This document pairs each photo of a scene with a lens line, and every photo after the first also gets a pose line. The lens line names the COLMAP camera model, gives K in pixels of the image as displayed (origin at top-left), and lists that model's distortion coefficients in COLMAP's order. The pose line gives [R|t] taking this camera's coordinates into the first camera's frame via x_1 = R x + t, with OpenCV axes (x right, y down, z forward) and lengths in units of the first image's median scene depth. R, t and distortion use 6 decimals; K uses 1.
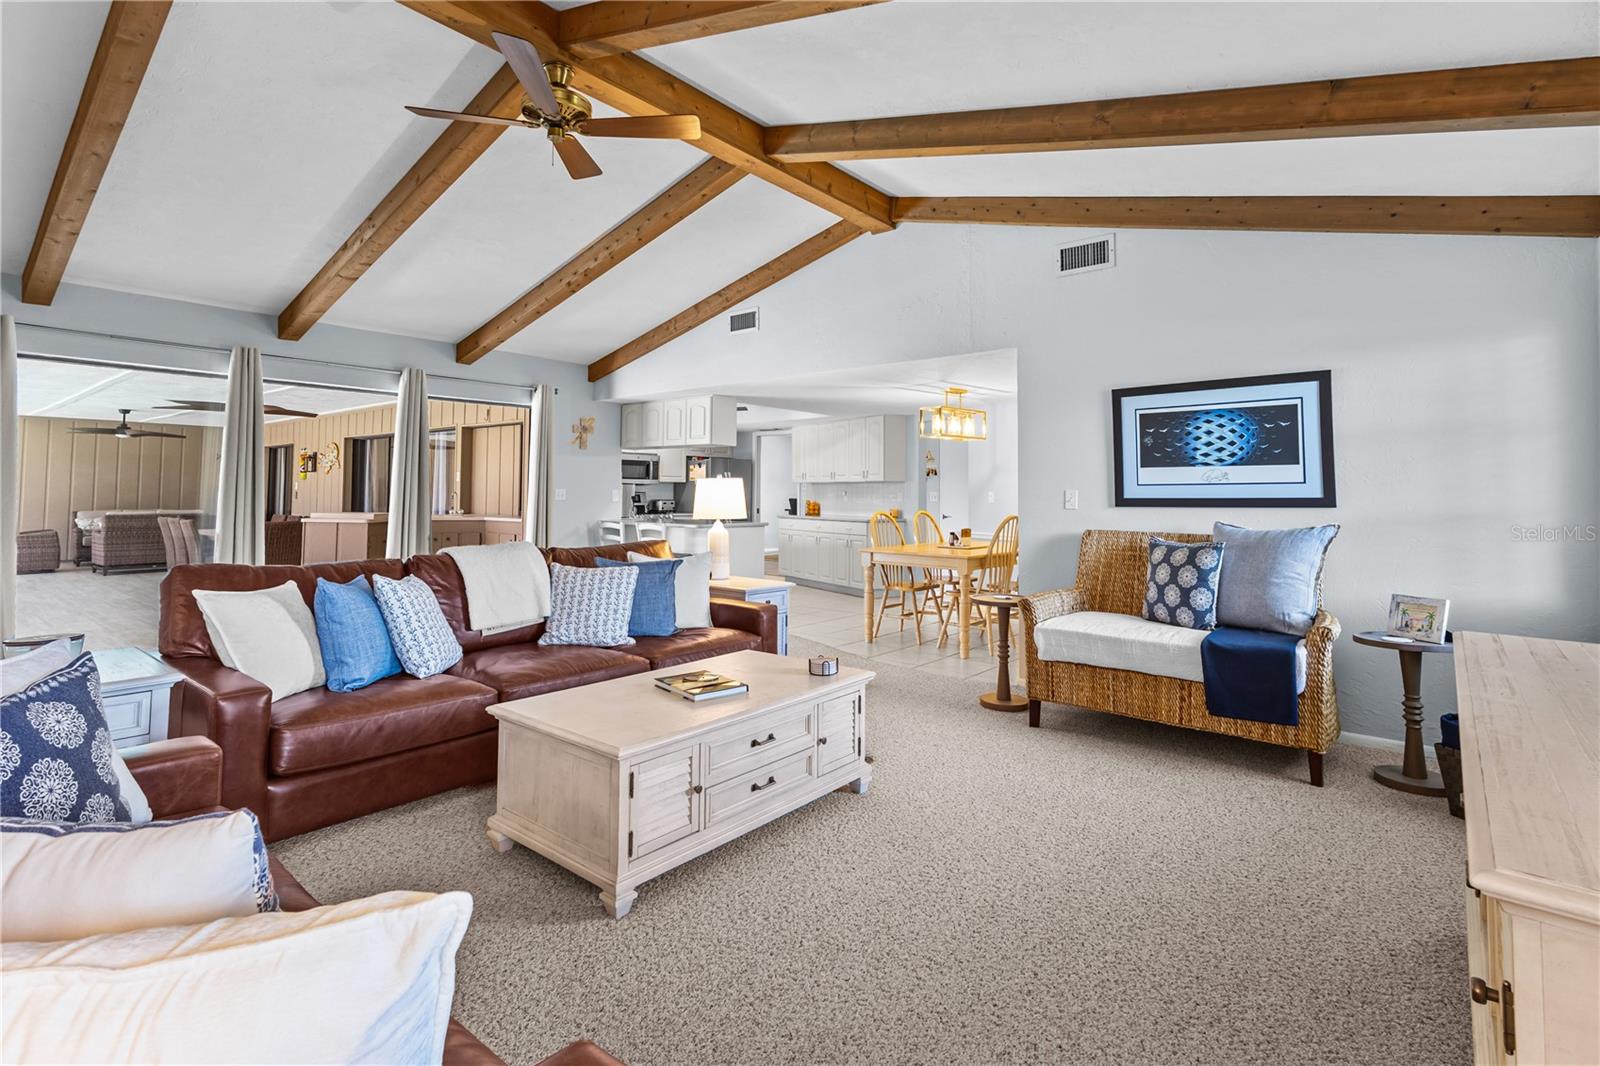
lens RADIAL K [[765.4, 0, 792.0], [0, 765.4, 463.6], [0, 0, 1]] dist [0.008919, 0.000063]
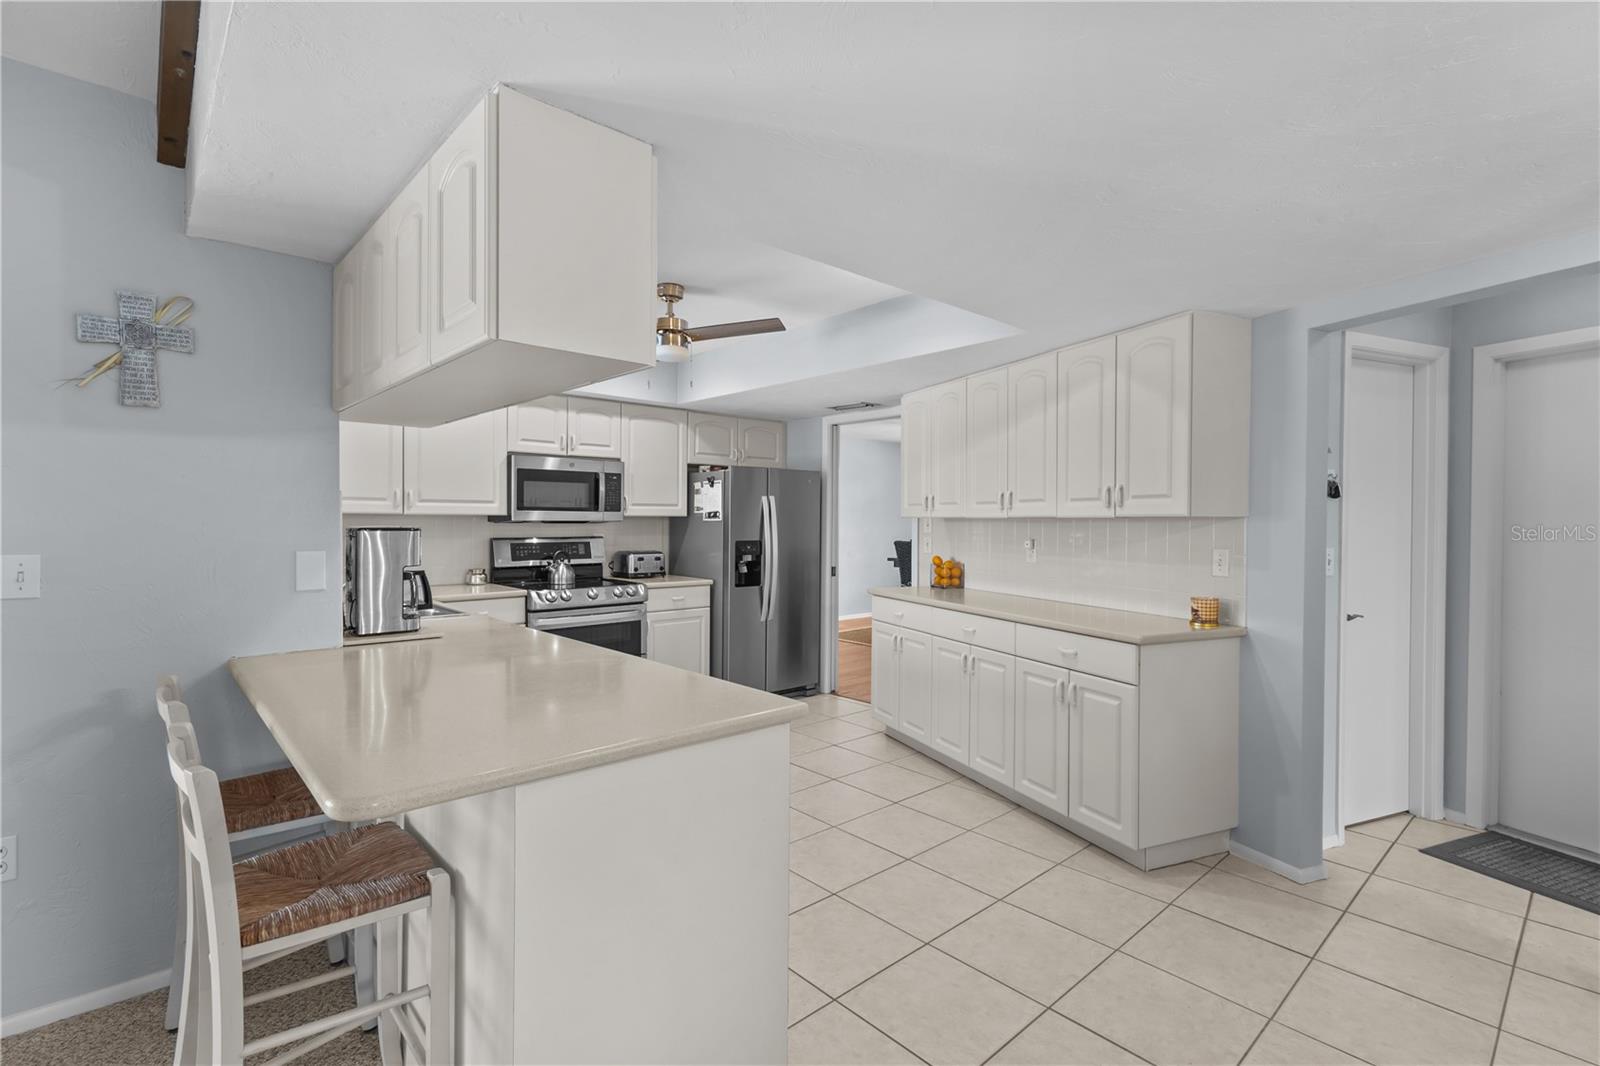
lens RADIAL K [[739.2, 0, 796.6], [0, 739.2, 527.4], [0, 0, 1]] dist [0.004530, 0.000881]
pose [[0.990407, -0.000895, -0.138178, -0.002358], [0.007497, 0.998854, 0.047268, 0.024749], [0.137977, -0.047851, 0.989279, 1.413153]]
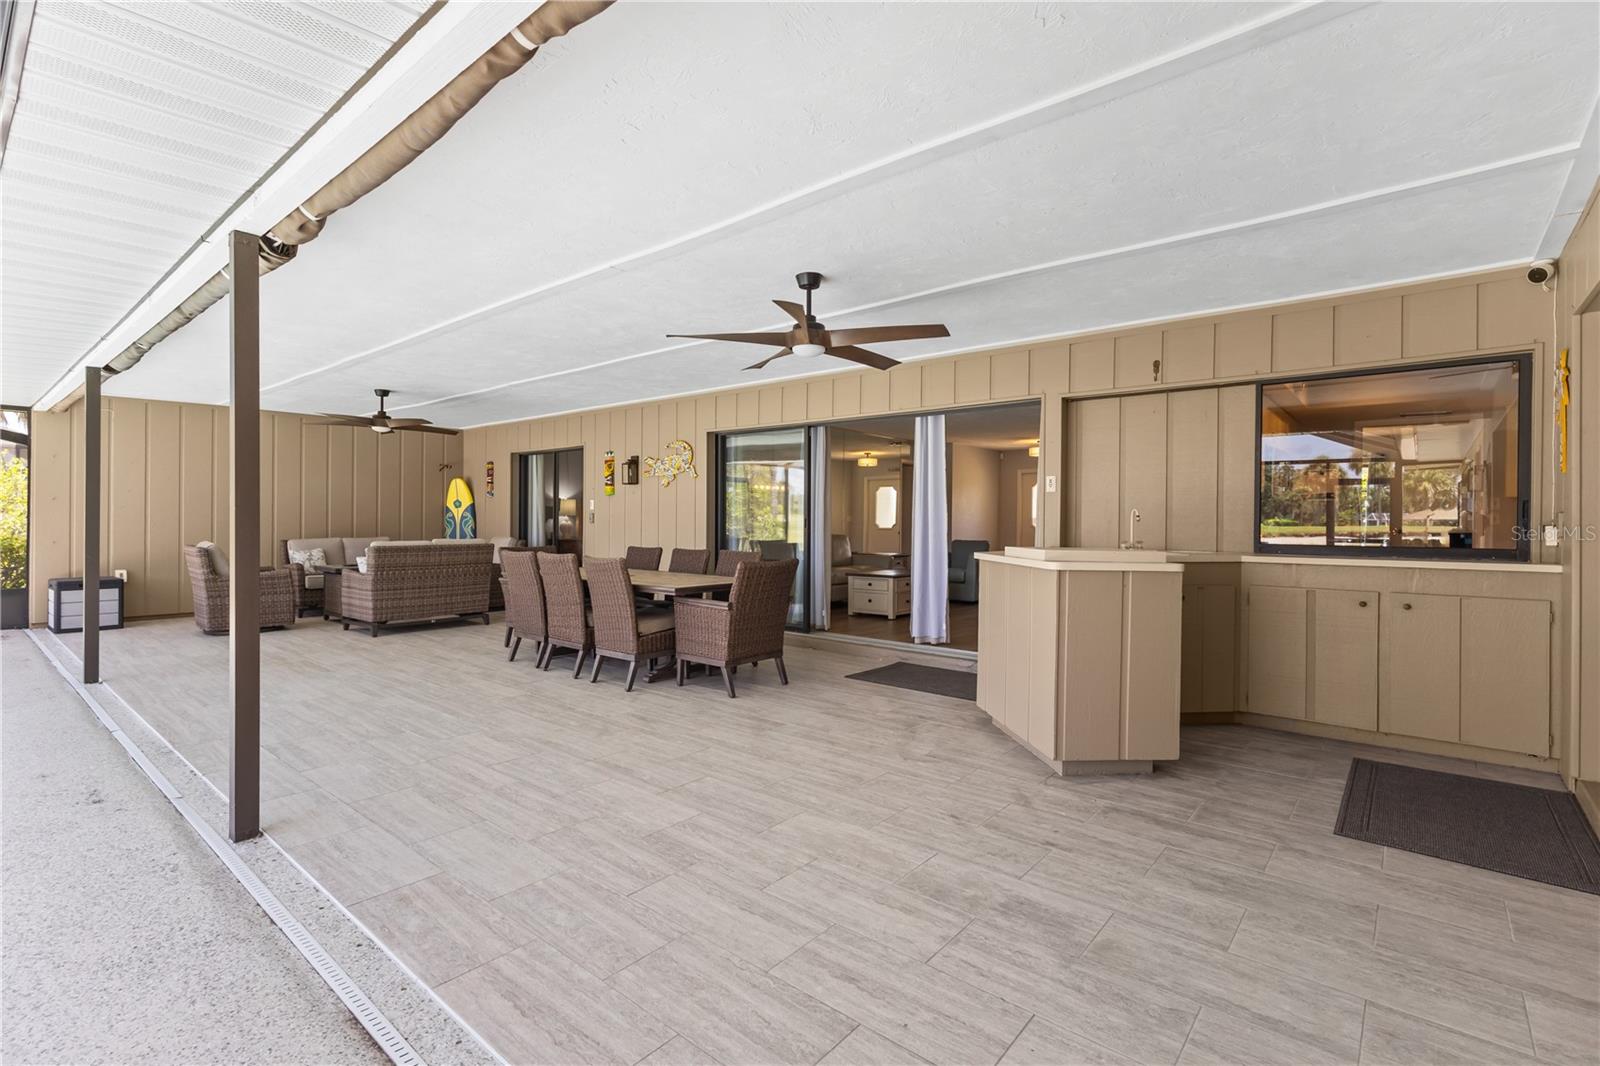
lens RADIAL K [[739.2, 0, 796.6], [0, 739.2, 527.4], [0, 0, 1]] dist [0.004530, 0.000881]
pose [[0.999993, 0.000766, -0.003547, -1.454467], [-0.000595, 0.998848, 0.047988, 0.053562], [0.003579, -0.047985, 0.998842, 1.012774]]
